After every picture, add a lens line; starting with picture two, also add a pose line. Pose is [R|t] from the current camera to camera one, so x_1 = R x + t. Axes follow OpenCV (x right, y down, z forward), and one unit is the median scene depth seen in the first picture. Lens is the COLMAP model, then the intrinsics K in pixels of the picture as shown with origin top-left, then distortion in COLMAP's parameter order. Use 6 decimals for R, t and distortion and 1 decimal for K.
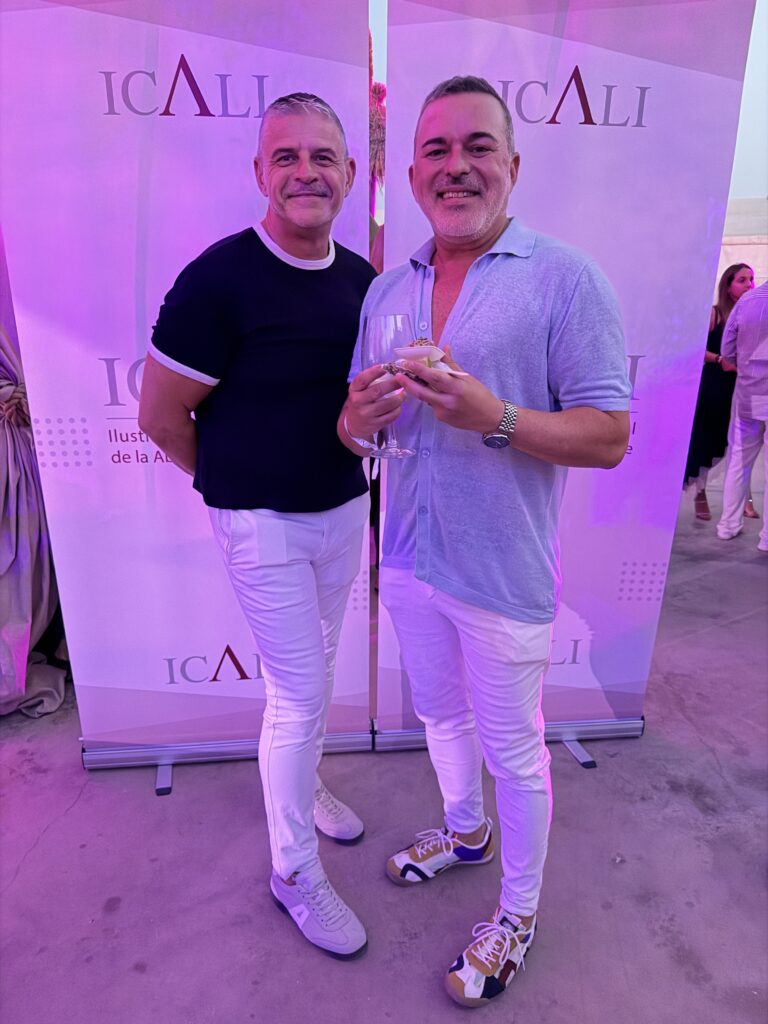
lens RADIAL K [[710.5, 0, 384.0], [0, 710.5, 512.0], [0, 0, 1]] dist [-0.002399, 0.005948]
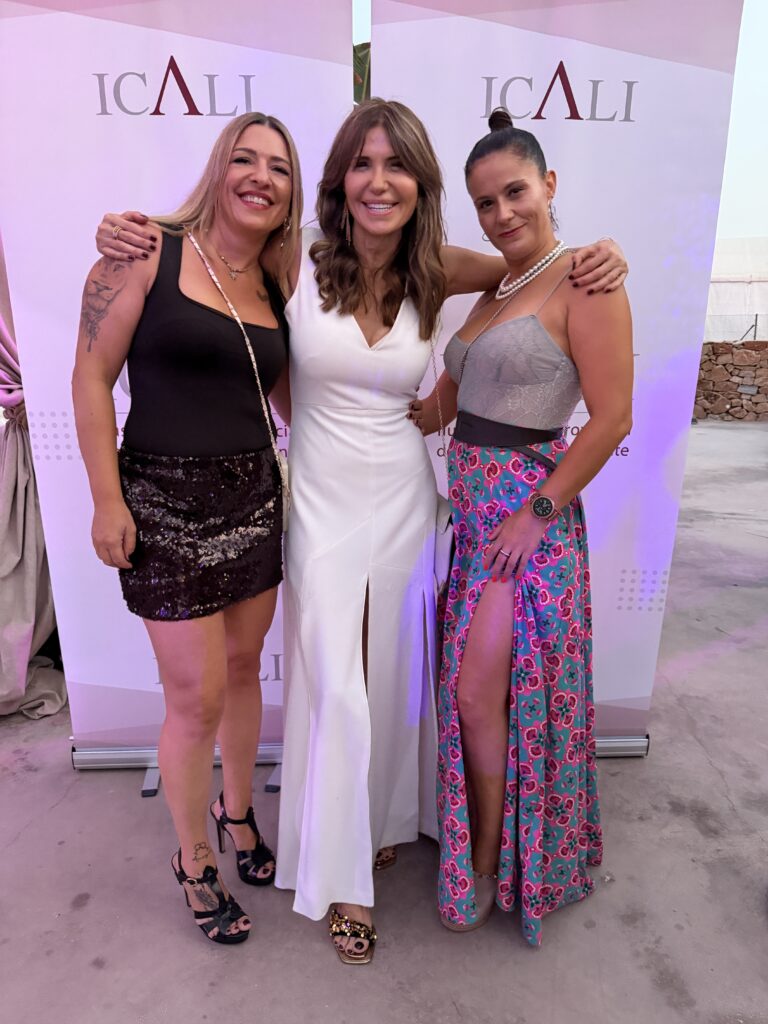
lens RADIAL K [[712.5, 0, 384.0], [0, 712.5, 512.0], [0, 0, 1]] dist [0.005353, 0.000887]
pose [[0.998290, 0.015393, -0.056387, 0.069397], [-0.018016, 0.998765, -0.046310, 0.045083], [0.055604, 0.047247, 0.997334, 0.009931]]
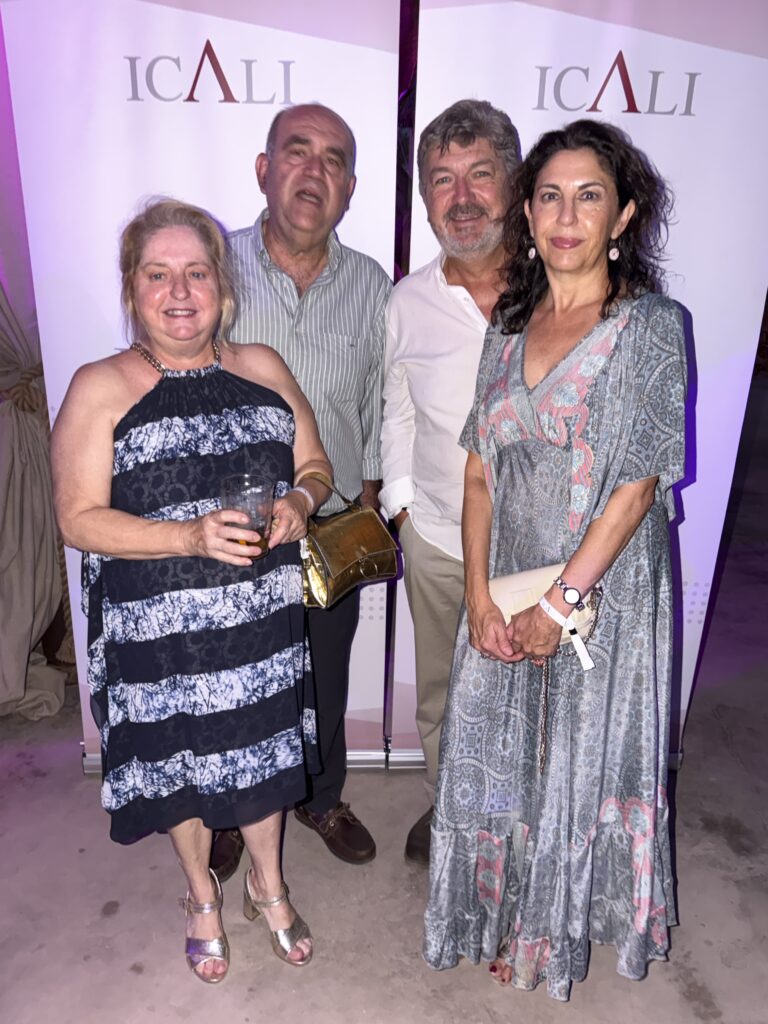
lens RADIAL K [[820.5, 0, 383.7], [0, 820.5, 526.2], [0, 0, 1]] dist [0.011801, 0.003271]
pose [[0.998060, 0.035260, -0.051305, 0.028359], [-0.034566, 0.999300, 0.014339, -0.002685], [0.051775, -0.012538, 0.998580, -0.091282]]
